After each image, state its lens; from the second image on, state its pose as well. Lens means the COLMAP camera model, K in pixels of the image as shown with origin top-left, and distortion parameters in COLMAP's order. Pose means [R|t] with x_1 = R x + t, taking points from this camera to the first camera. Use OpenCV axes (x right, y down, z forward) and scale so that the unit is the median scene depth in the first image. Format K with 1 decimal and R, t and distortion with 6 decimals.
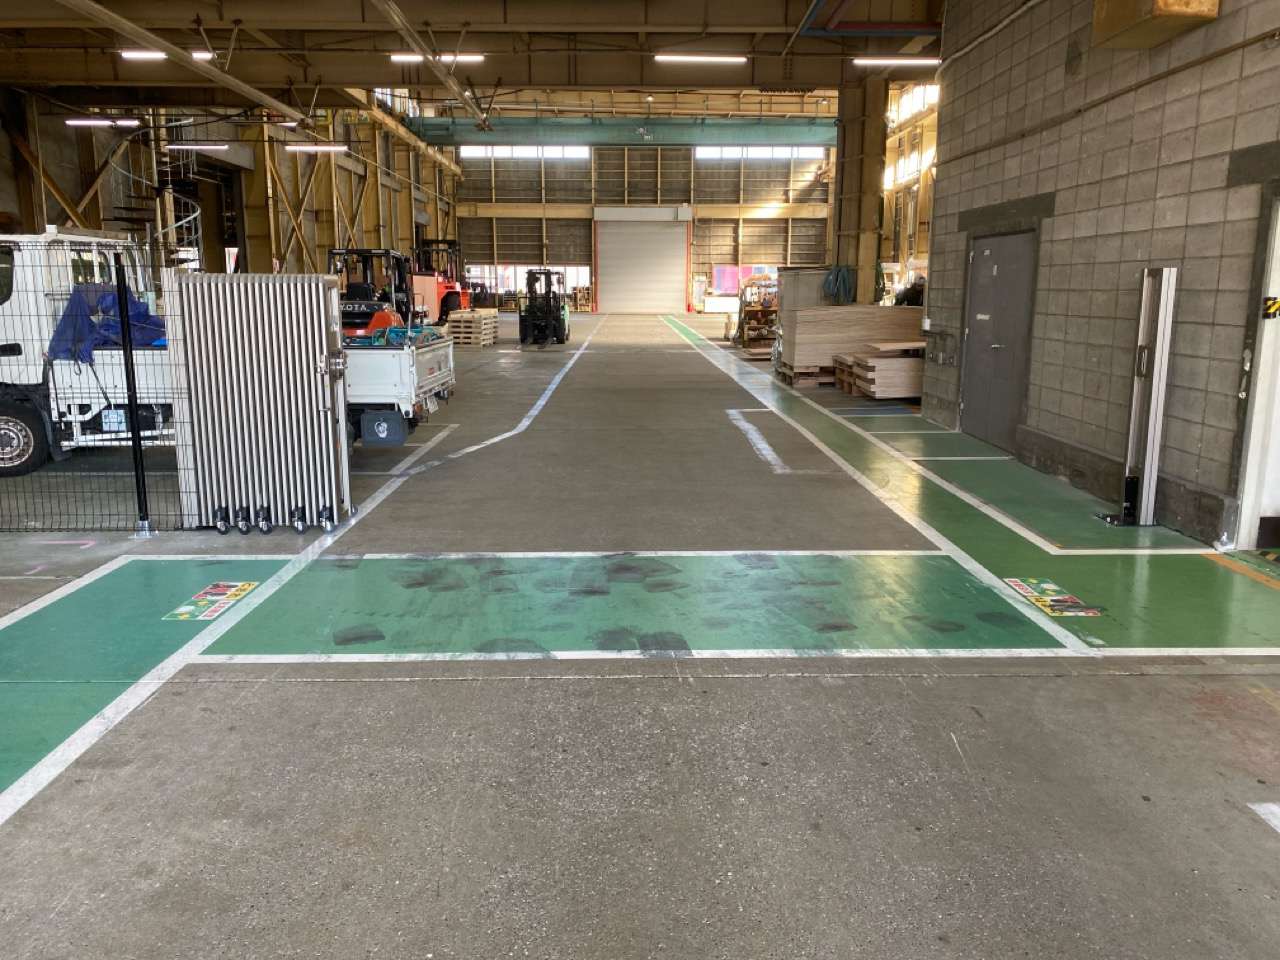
lens RADIAL K [[1006.4, 0, 644.2], [0, 1006.4, 481.3], [0, 0, 1]] dist [0.032866, -0.039054]
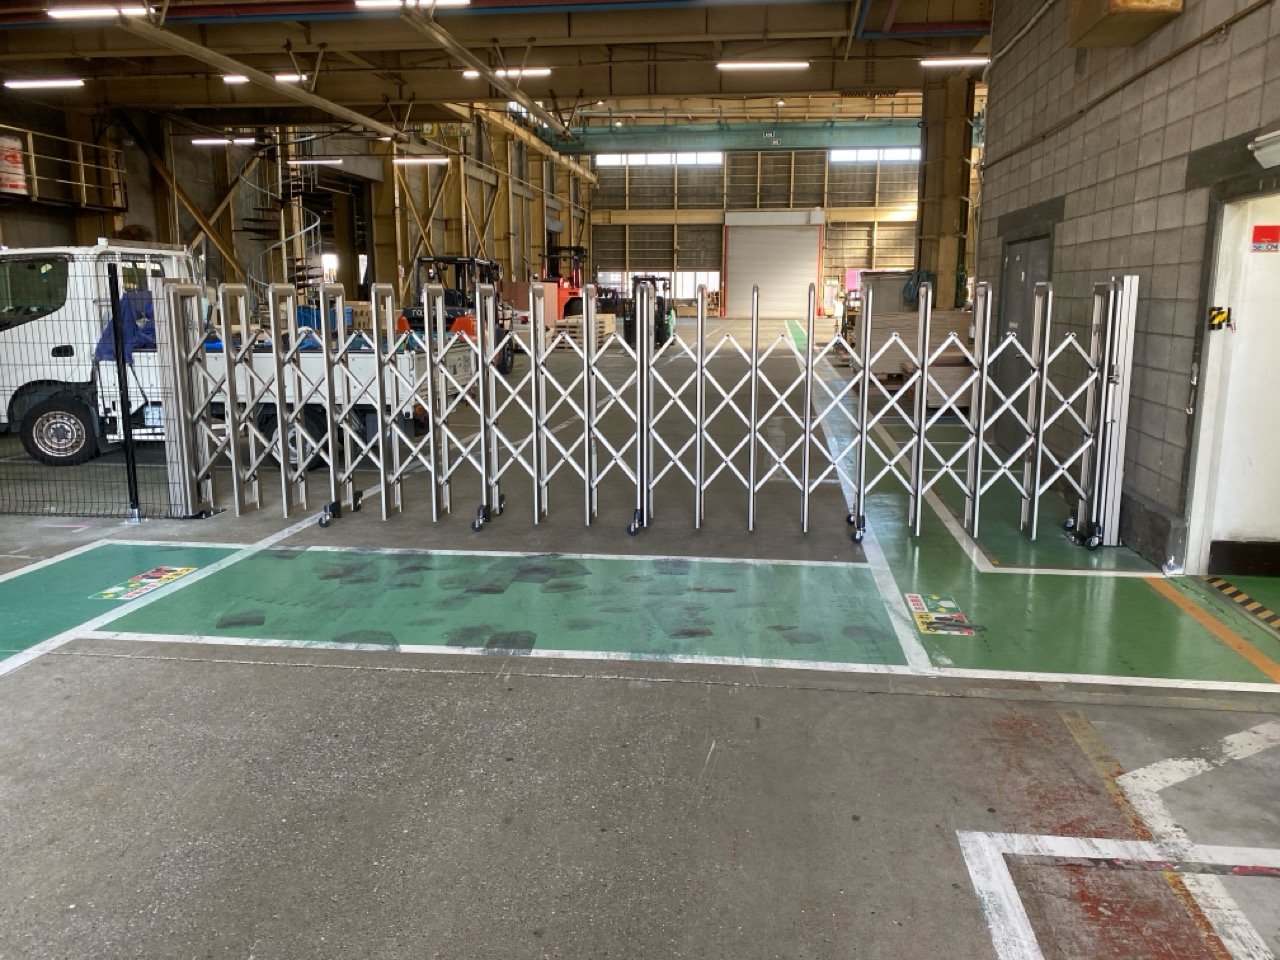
lens RADIAL K [[1006.4, 0, 646.2], [0, 1006.4, 476.3], [0, 0, 1]] dist [0.032866, -0.039054]
pose [[0.989476, 0.025855, -0.142371, 0.189924], [-0.027144, 0.999606, -0.007121, -0.003055], [0.142131, 0.010910, 0.989788, -0.003212]]
